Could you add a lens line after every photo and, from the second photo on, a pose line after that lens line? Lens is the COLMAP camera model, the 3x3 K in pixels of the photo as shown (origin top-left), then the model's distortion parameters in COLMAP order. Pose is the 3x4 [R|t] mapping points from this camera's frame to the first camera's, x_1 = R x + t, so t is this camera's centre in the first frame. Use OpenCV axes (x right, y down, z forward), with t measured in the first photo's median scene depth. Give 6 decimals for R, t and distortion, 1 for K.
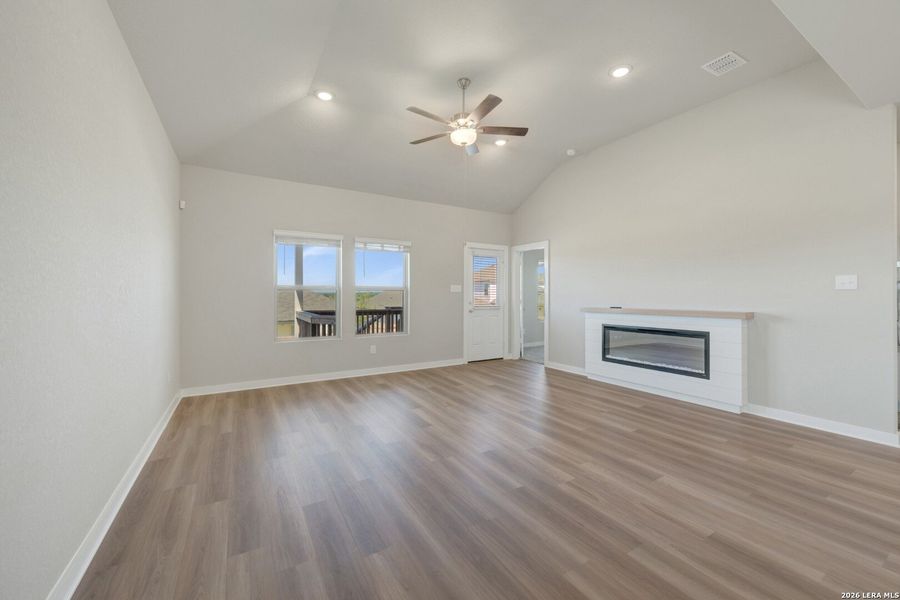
lens RADIAL K [[353.9, 0, 452.4], [0, 353.9, 294.9], [0, 0, 1]] dist [-0.000444, 0.000022]
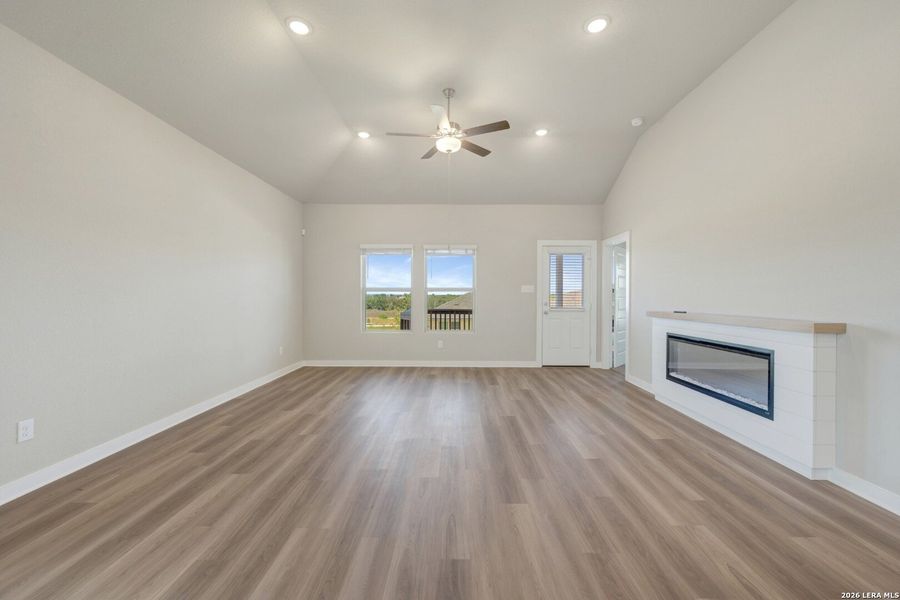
lens RADIAL K [[353.4, 0, 453.7], [0, 353.4, 298.0], [0, 0, 1]] dist [-0.000614, -0.000081]
pose [[0.851829, 0.004875, -0.523797, 0.441746], [-0.001333, 0.999974, 0.007138, 0.000859], [0.523818, -0.005382, 0.851813, 0.083286]]
